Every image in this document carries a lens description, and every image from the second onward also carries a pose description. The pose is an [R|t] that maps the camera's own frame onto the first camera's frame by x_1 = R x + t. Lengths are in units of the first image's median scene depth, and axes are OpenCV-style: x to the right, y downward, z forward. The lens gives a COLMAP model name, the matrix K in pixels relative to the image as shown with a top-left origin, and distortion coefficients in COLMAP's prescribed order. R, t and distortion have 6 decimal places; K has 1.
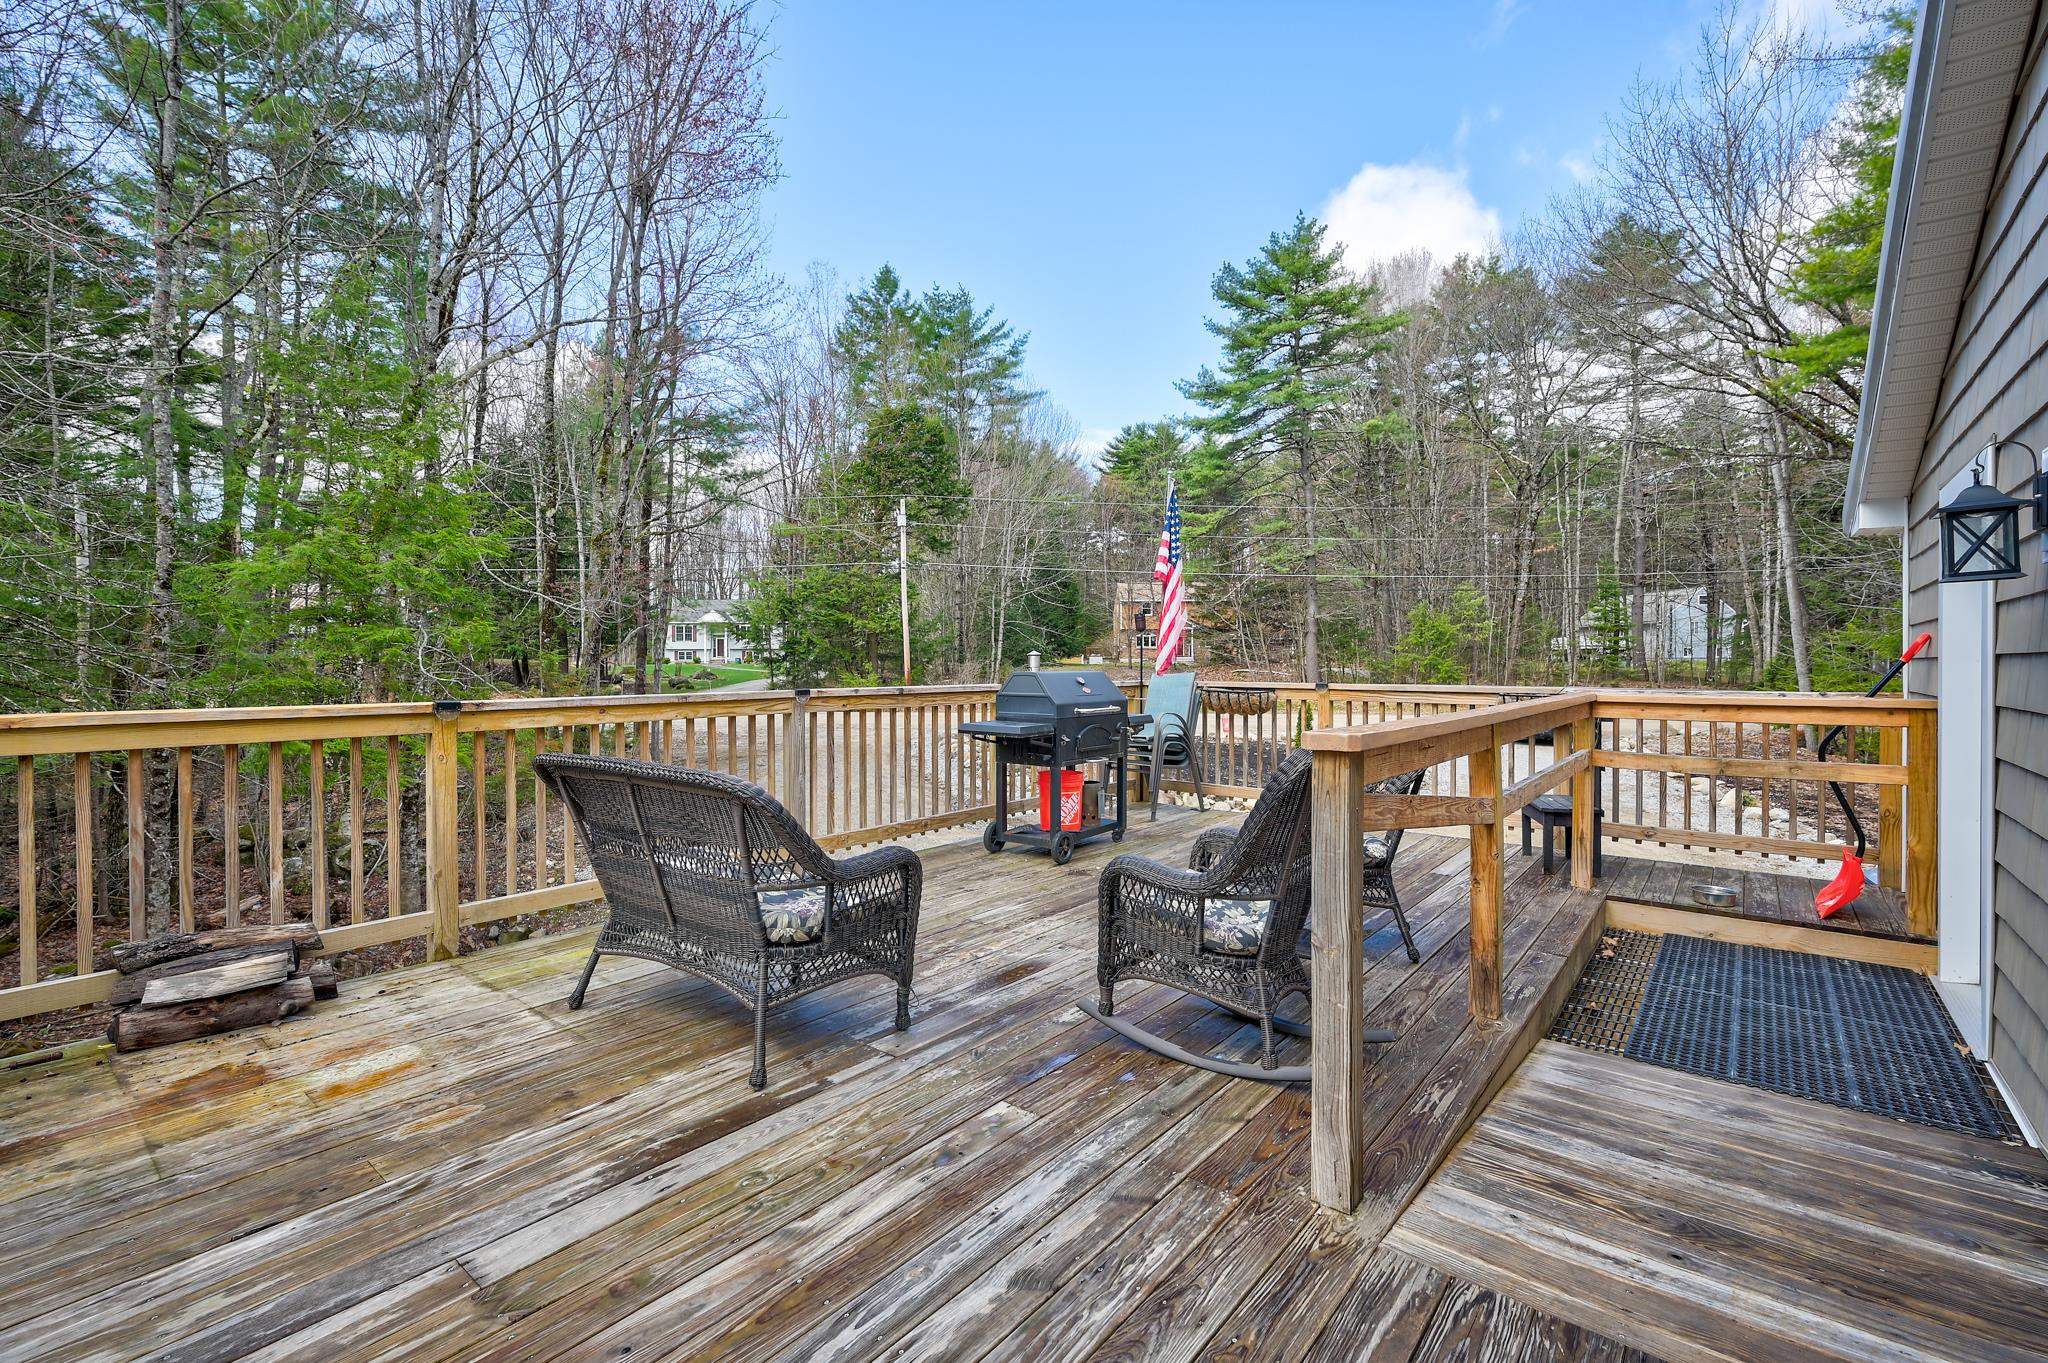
lens RADIAL K [[894.3, 0, 1027.6], [0, 894.3, 677.6], [0, 0, 1]] dist [0.001473, 0.000166]
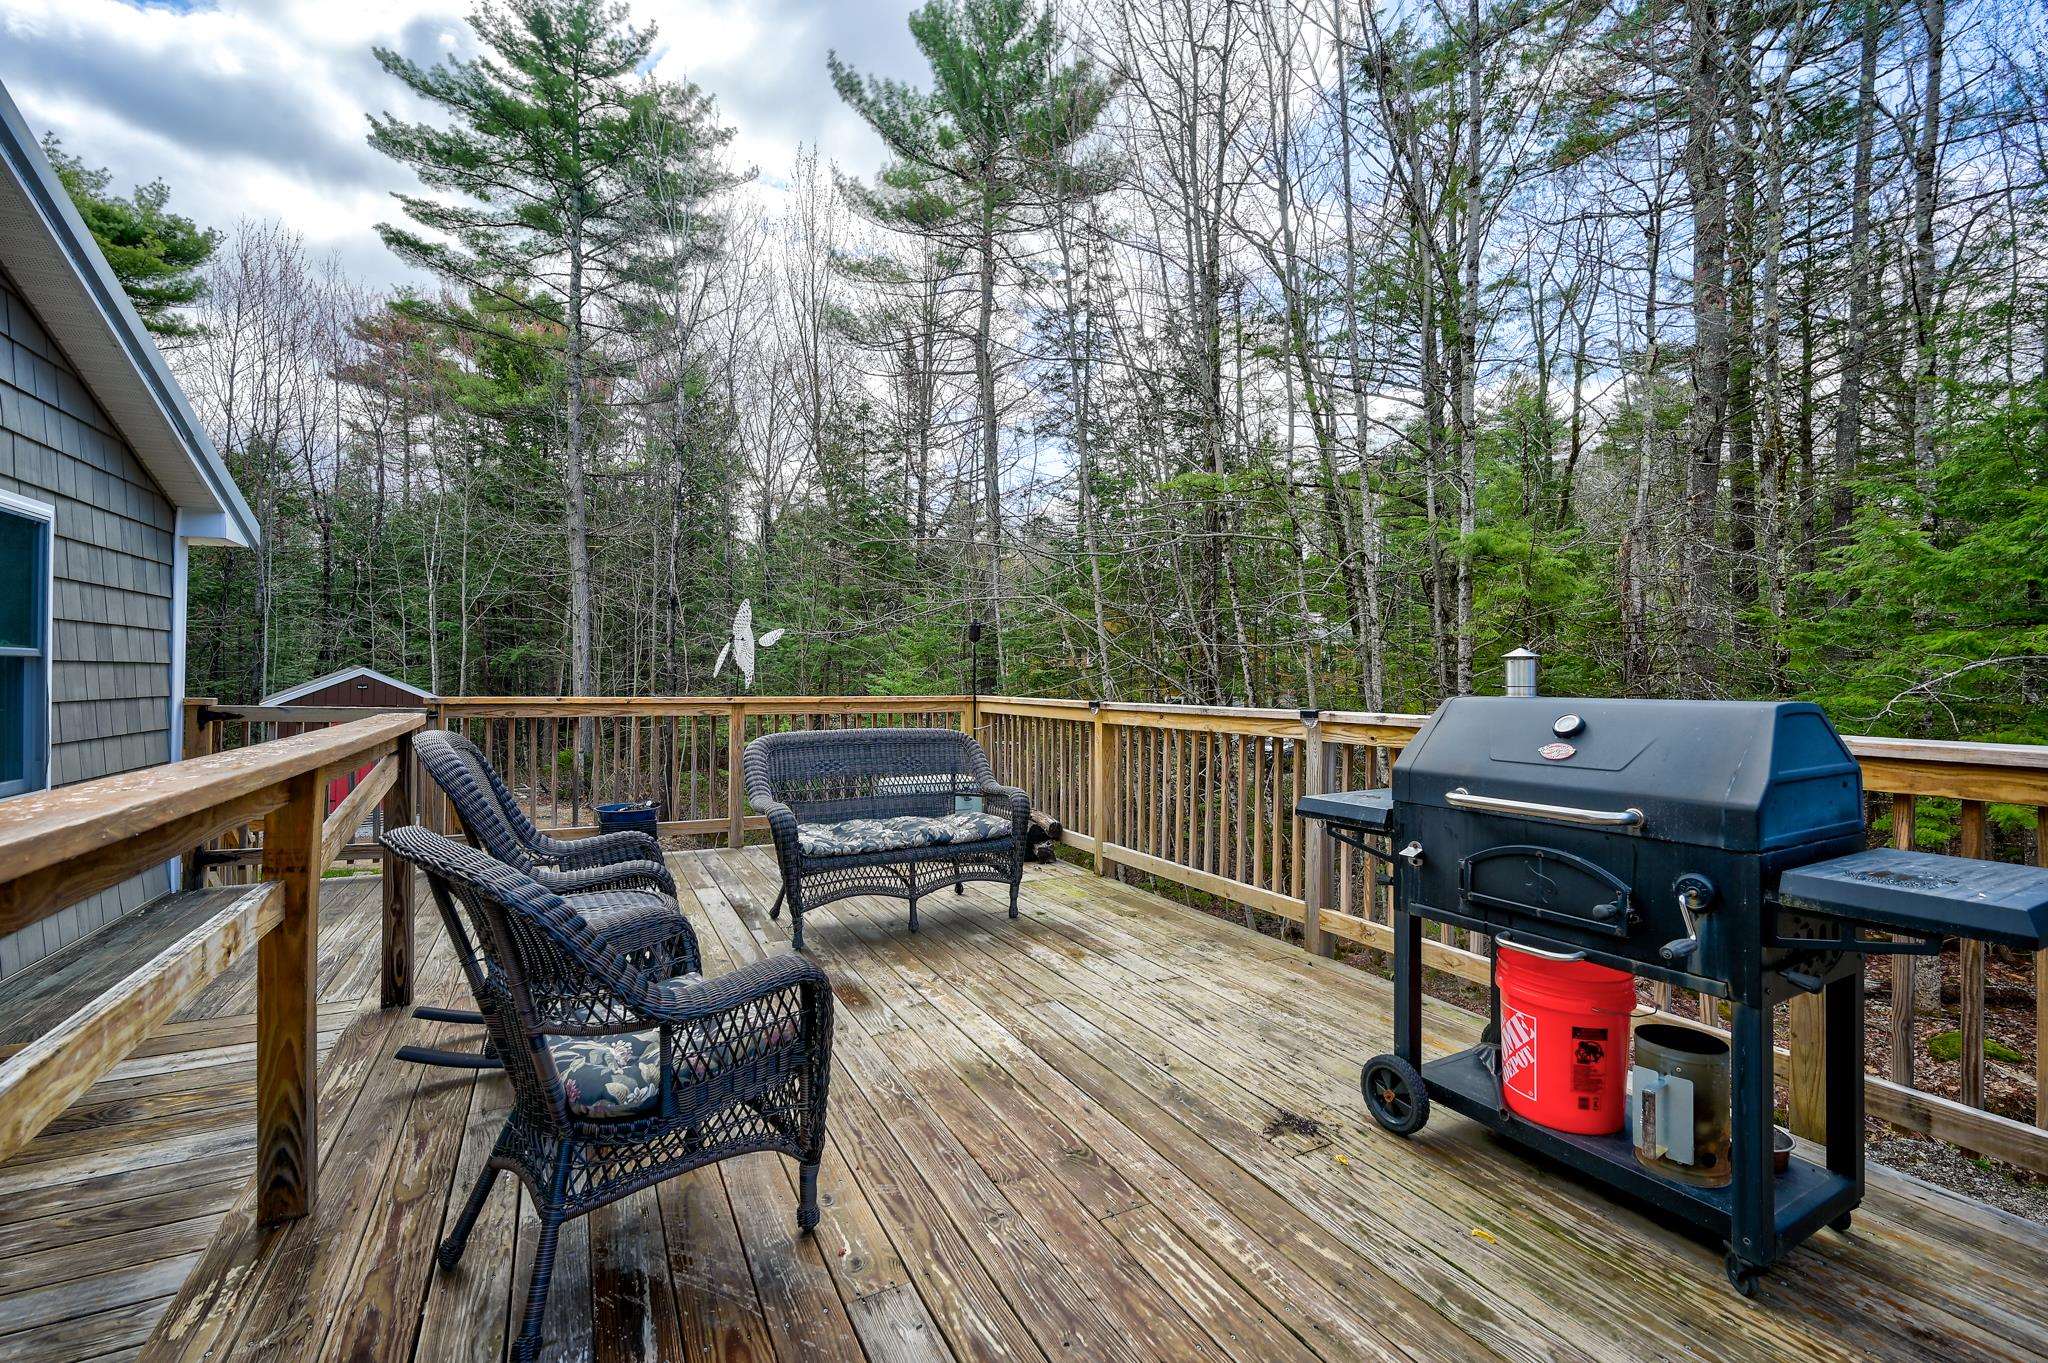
lens RADIAL K [[894.3, 0, 1027.6], [0, 894.3, 677.6], [0, 0, 1]] dist [0.001473, 0.000166]
pose [[-0.395333, 0.004596, -0.918526, 0.761751], [-0.019864, 0.999711, 0.013552, -0.030706], [0.918323, 0.023603, -0.395127, 1.469234]]
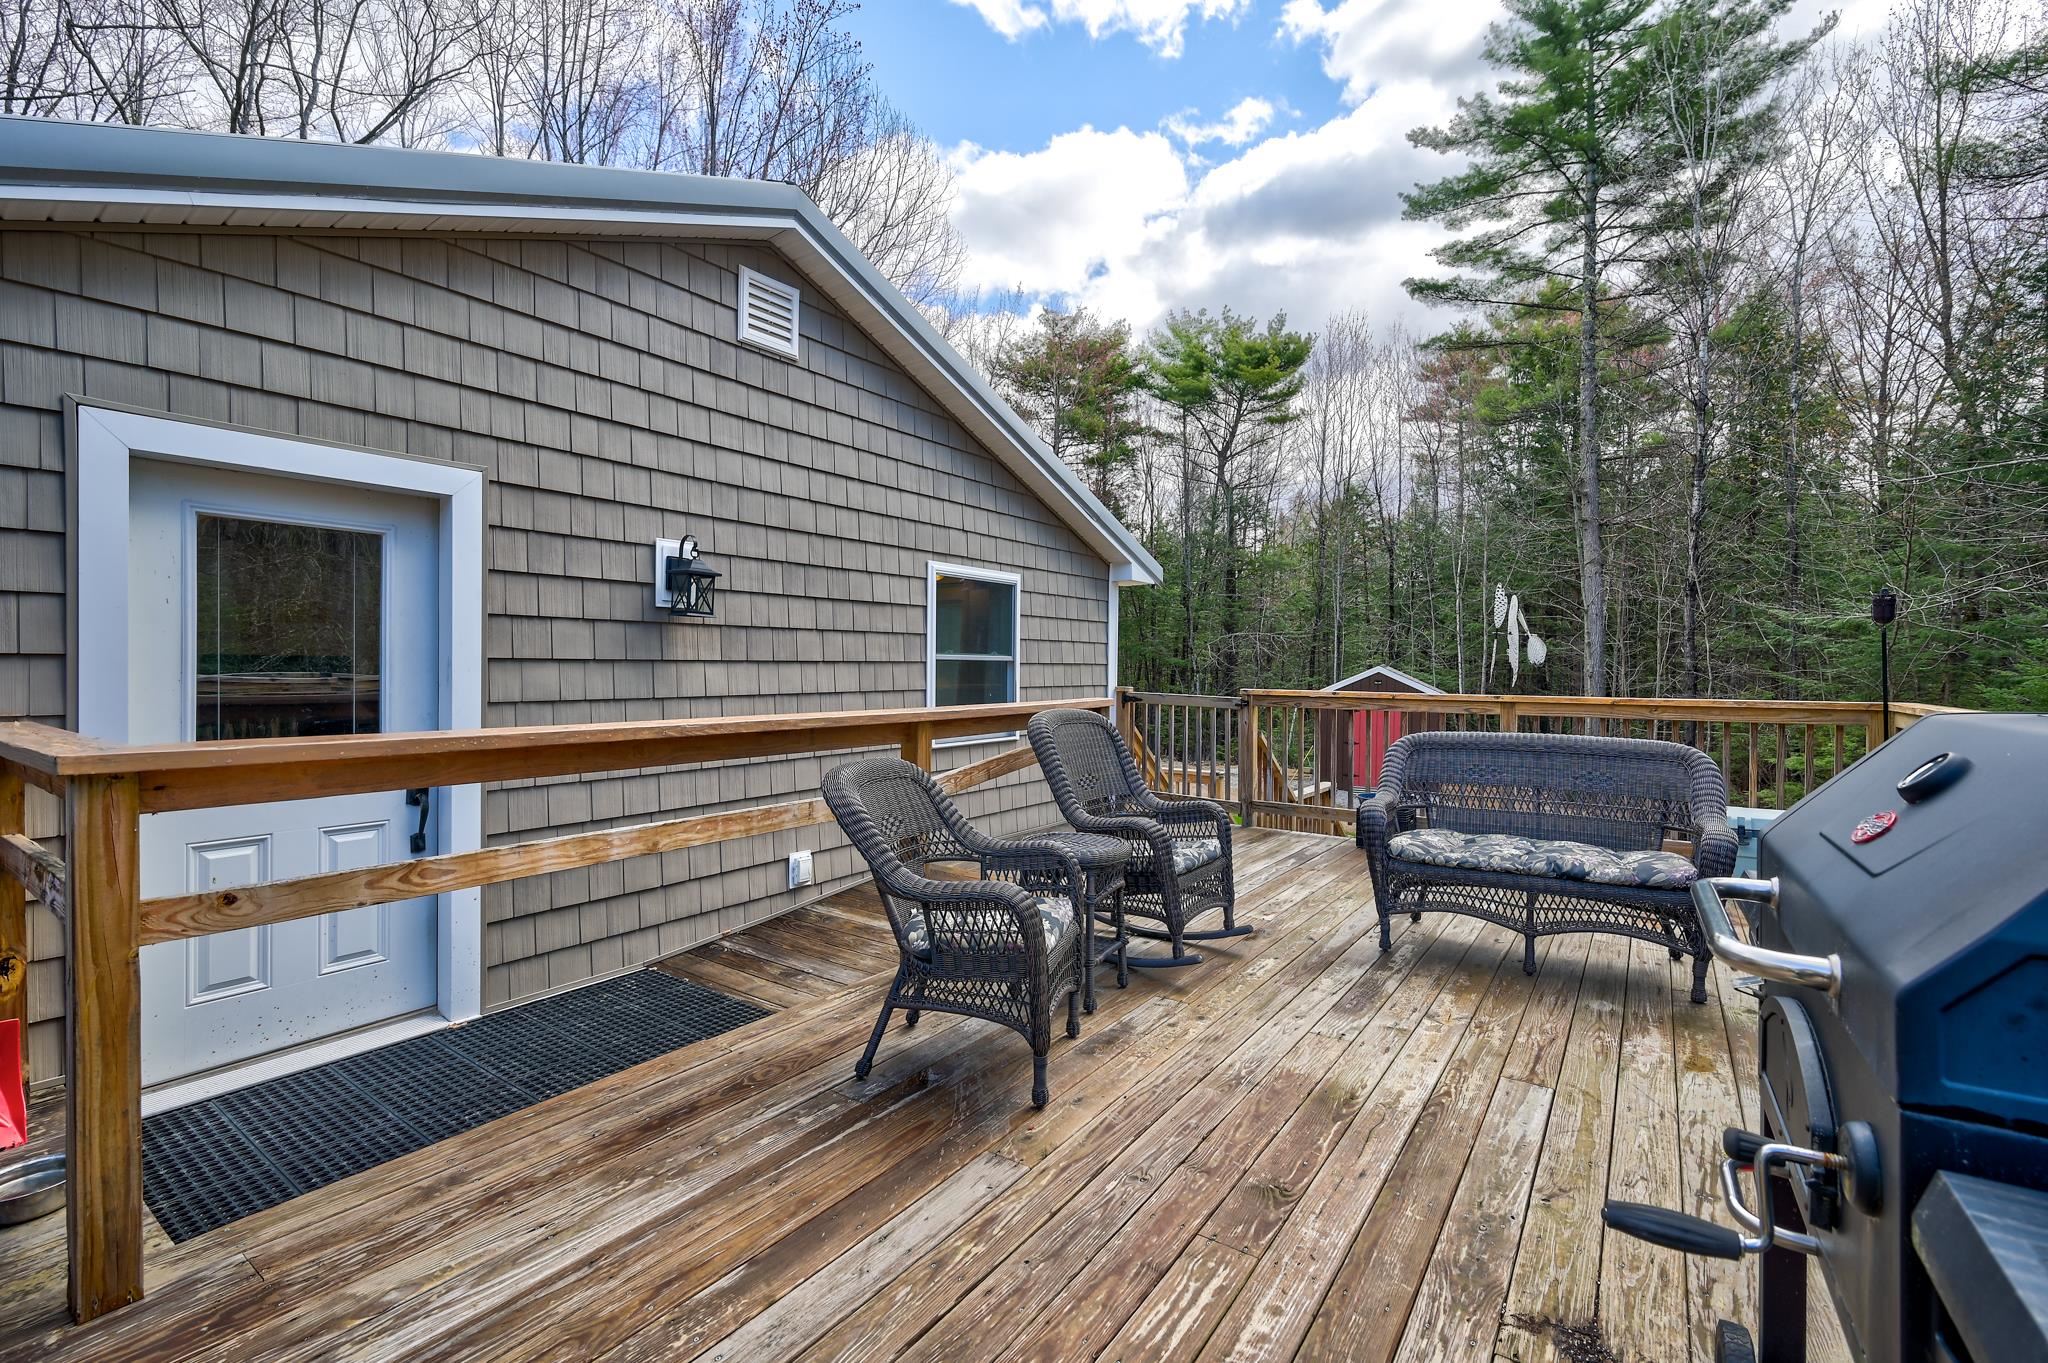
lens RADIAL K [[894.3, 0, 1027.6], [0, 894.3, 677.6], [0, 0, 1]] dist [0.001473, 0.000166]
pose [[-0.997821, 0.001429, -0.065970, 0.377099], [-0.000418, 0.999608, 0.027988, -0.035072], [0.065984, 0.027955, -0.997429, 1.811679]]
